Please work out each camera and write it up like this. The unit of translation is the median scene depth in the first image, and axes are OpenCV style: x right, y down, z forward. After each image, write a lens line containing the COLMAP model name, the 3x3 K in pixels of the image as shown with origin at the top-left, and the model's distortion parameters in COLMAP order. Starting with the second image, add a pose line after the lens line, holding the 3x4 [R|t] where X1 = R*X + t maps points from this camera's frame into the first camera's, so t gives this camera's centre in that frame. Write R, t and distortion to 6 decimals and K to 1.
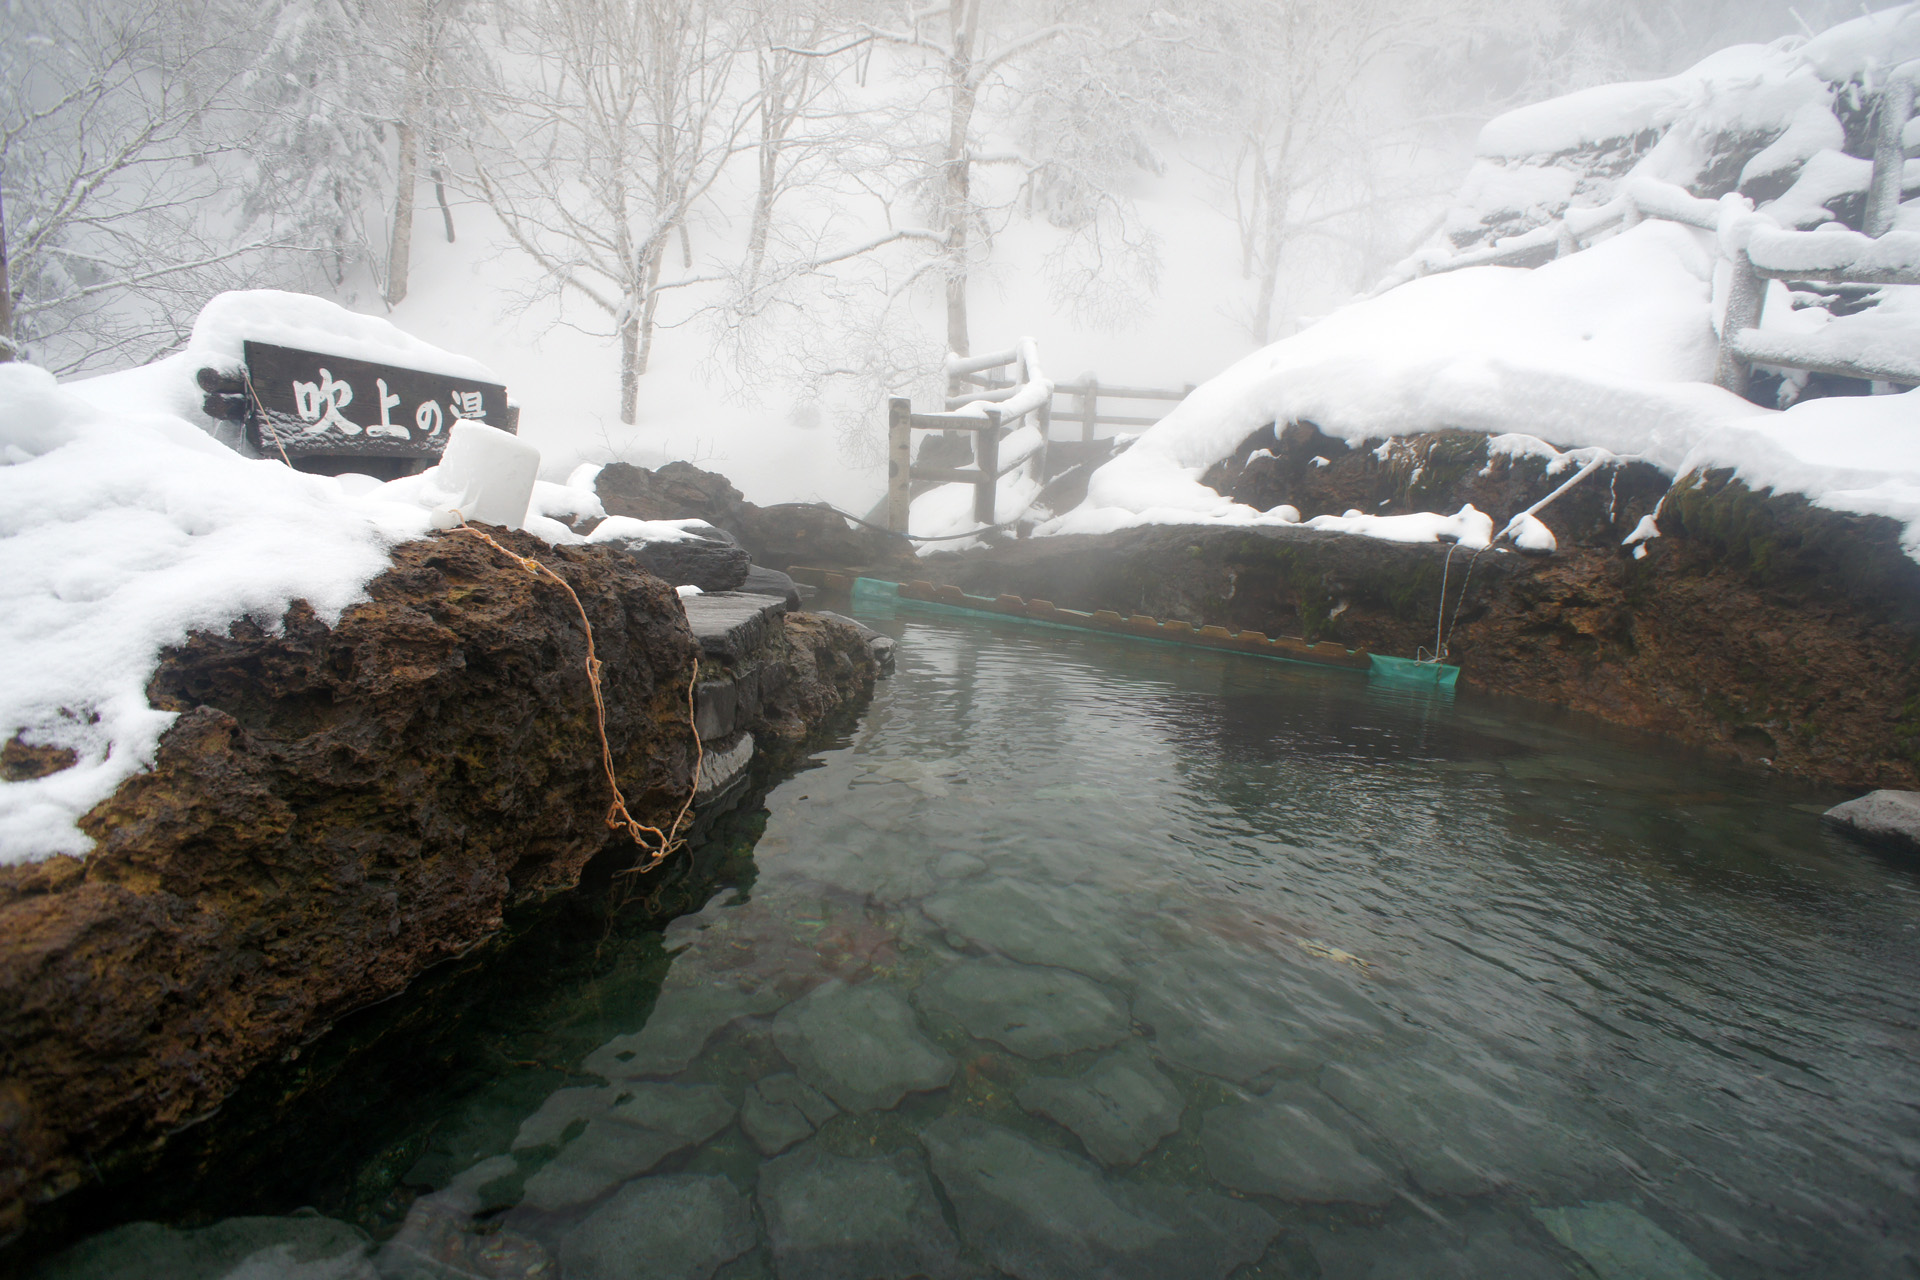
lens RADIAL K [[1014.1, 0, 963.1], [0, 1014.1, 612.6], [0, 0, 1]] dist [-0.074079, 0.048532]
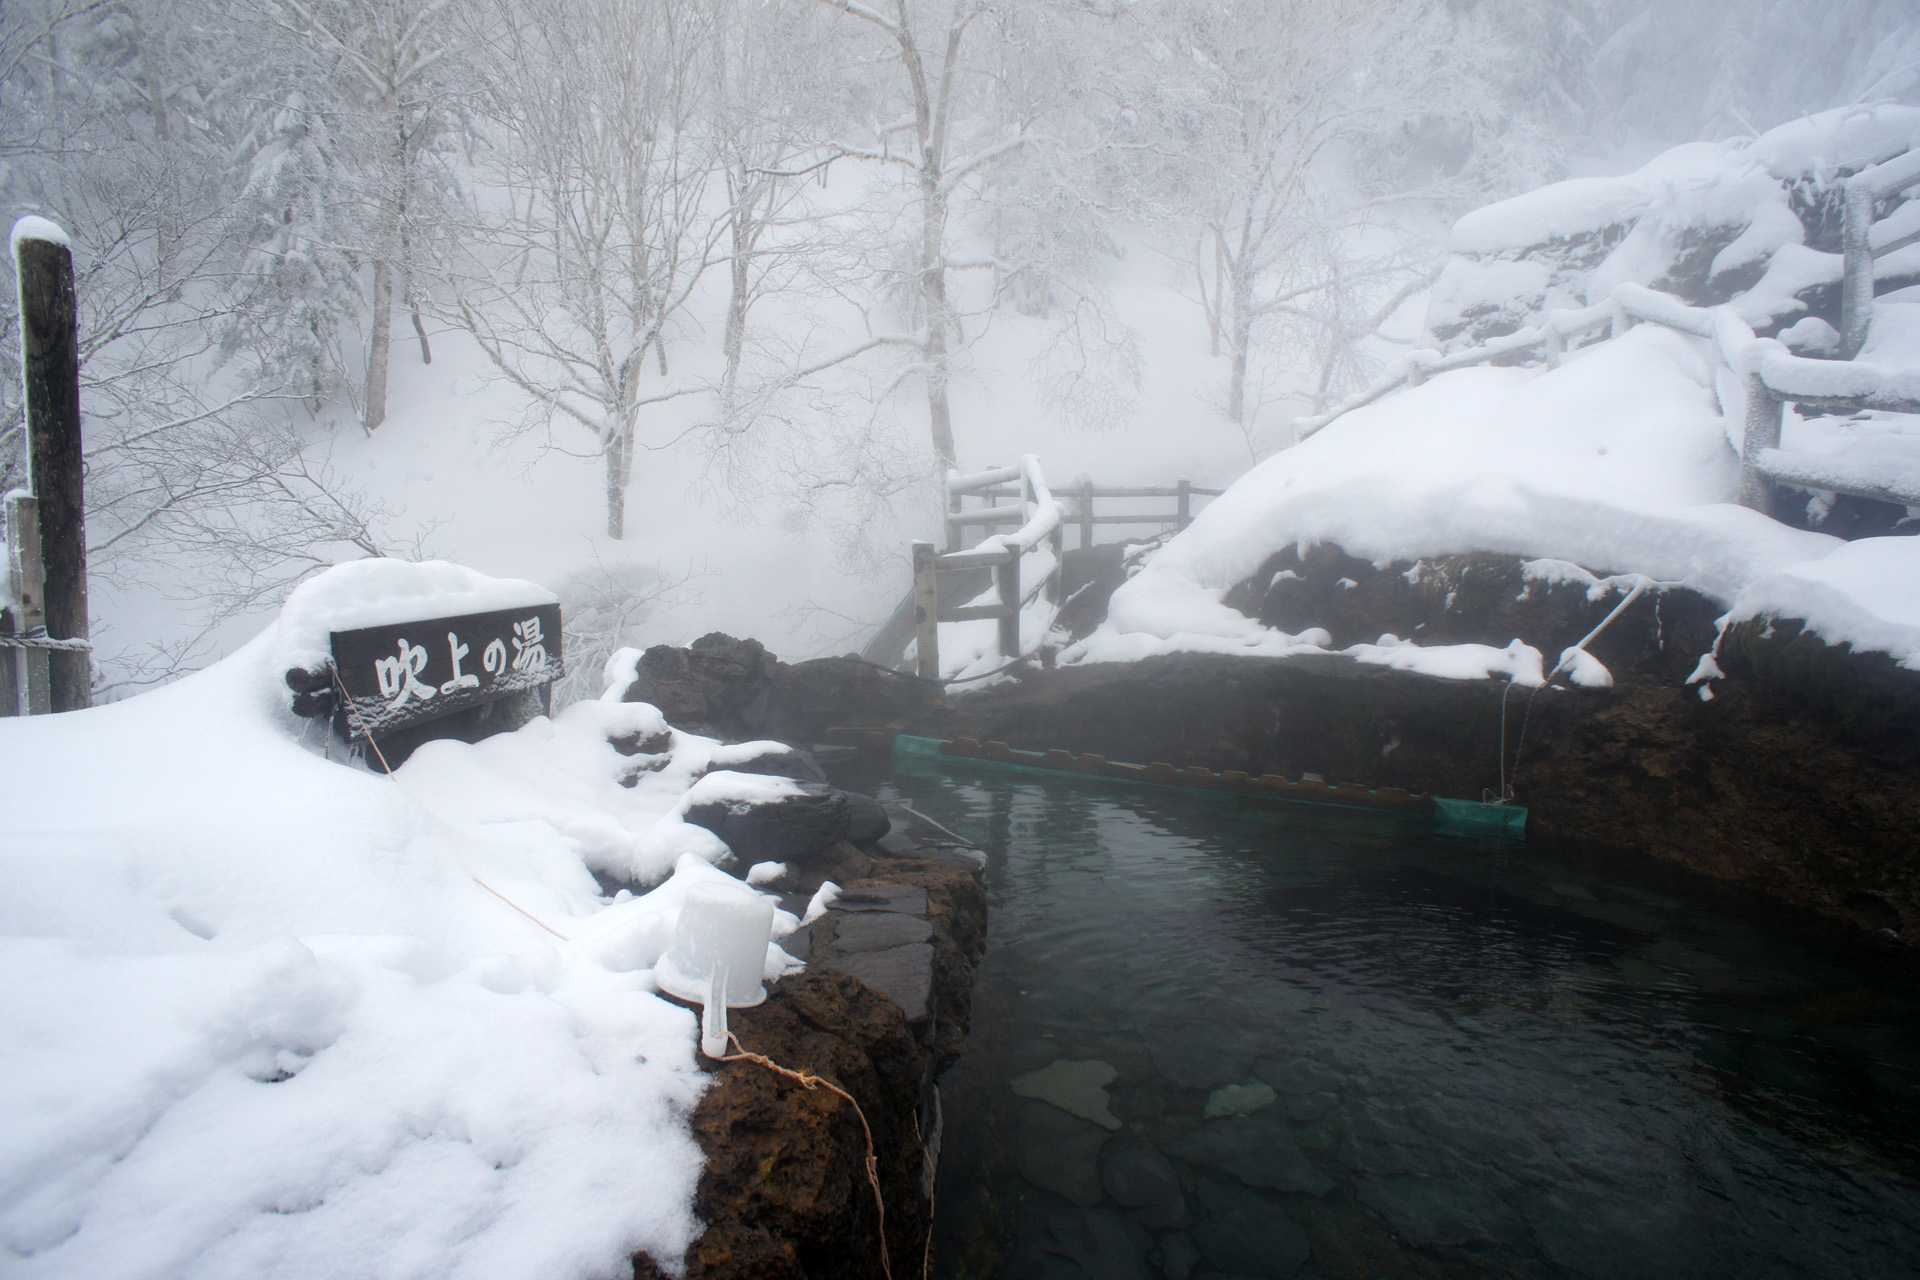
lens RADIAL K [[1014.1, 0, 963.1], [0, 1014.1, 612.6], [0, 0, 1]] dist [-0.074079, 0.048532]
pose [[0.997849, -0.061409, 0.022957, -0.044295], [0.062866, 0.995615, -0.069270, -0.063486], [-0.018603, 0.070564, 0.997334, 0.006267]]
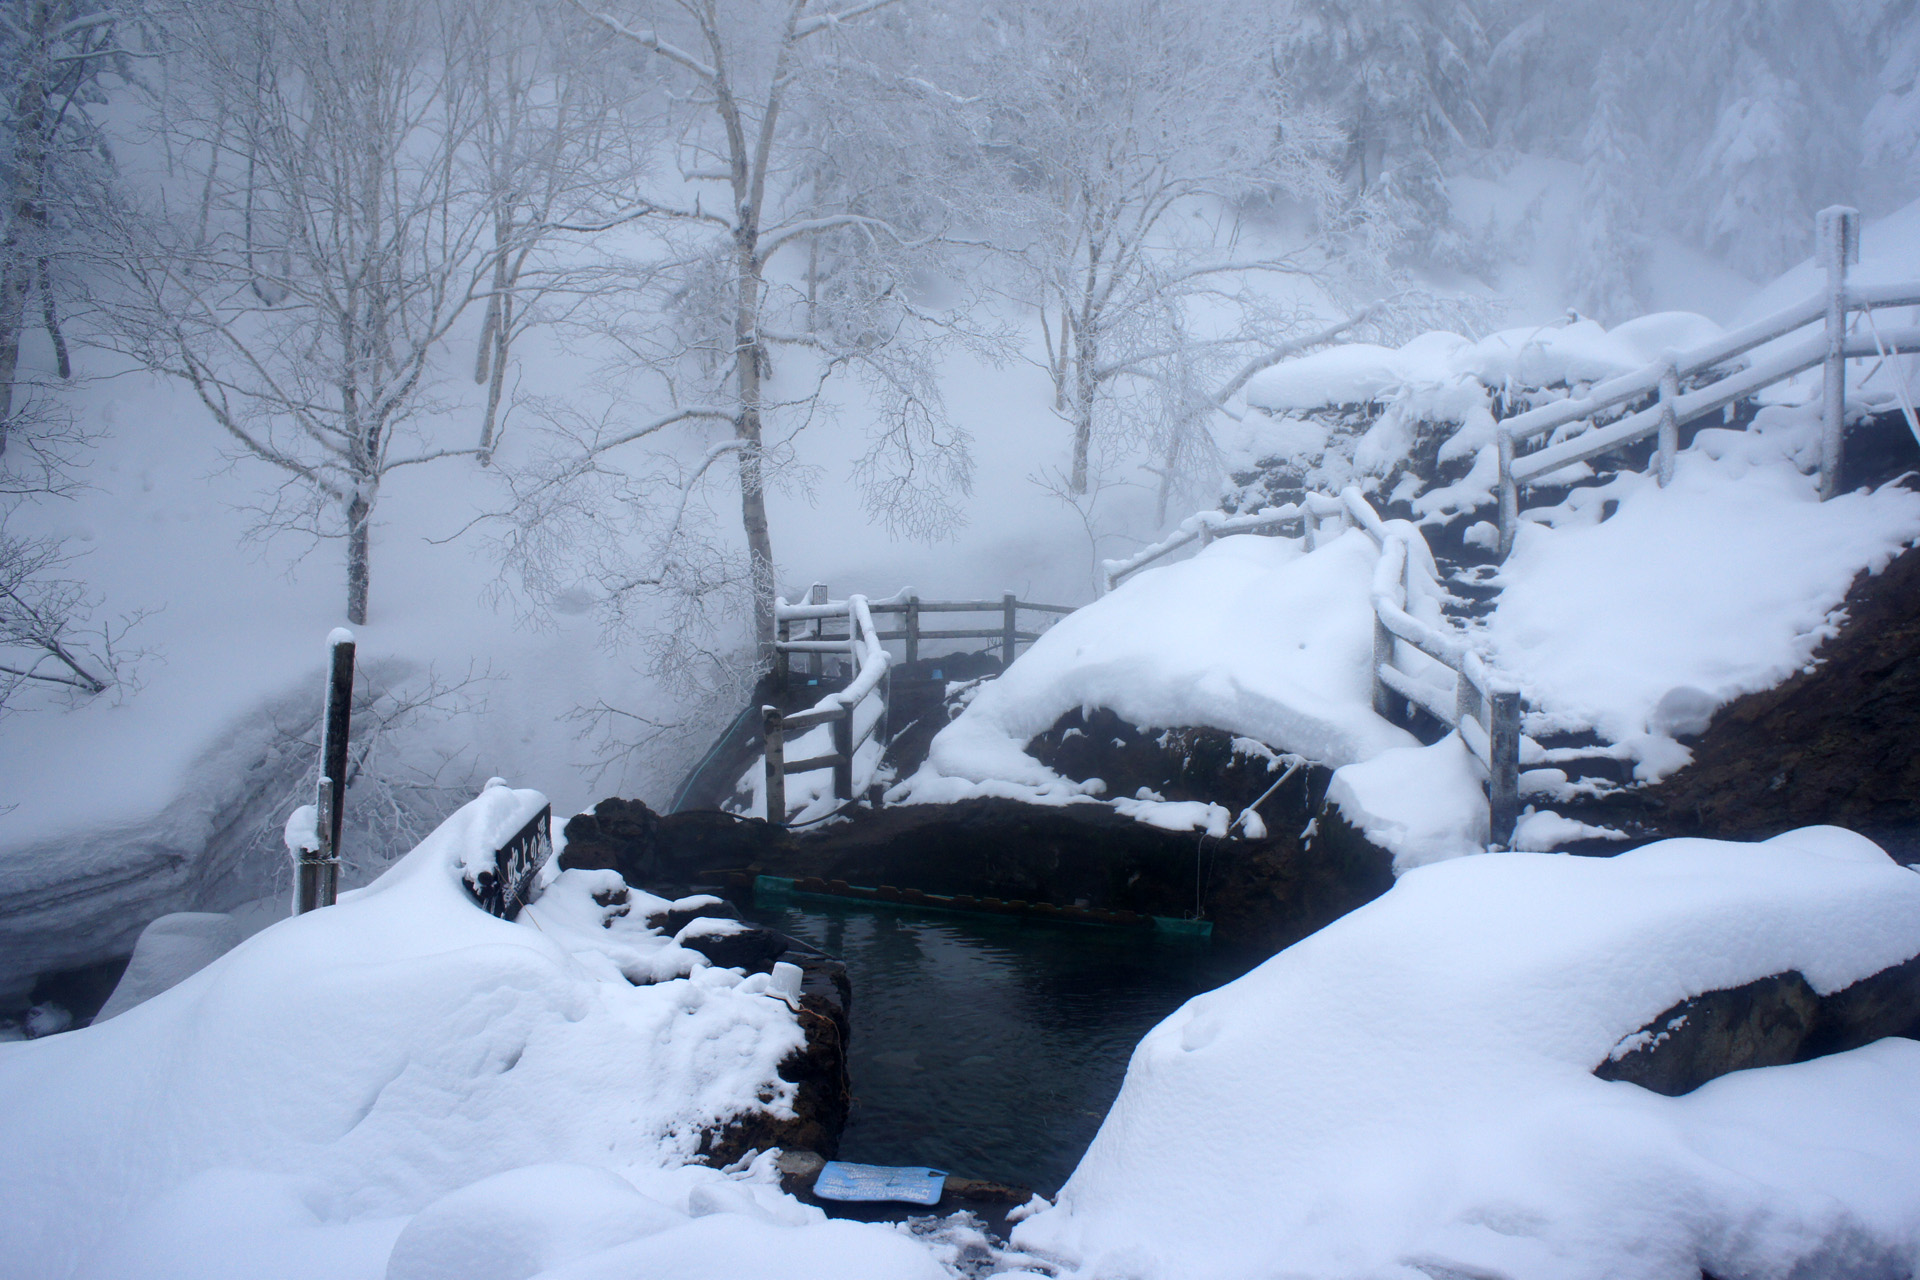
lens RADIAL K [[1355.9, 0, 1000.6], [0, 1355.9, 590.1], [0, 0, 1]] dist [-0.050516, 0.083811]
pose [[0.976845, -0.048687, 0.208334, -0.110169], [0.073177, 0.991066, -0.111504, -0.135386], [-0.201044, 0.124167, 0.971681, -0.533222]]
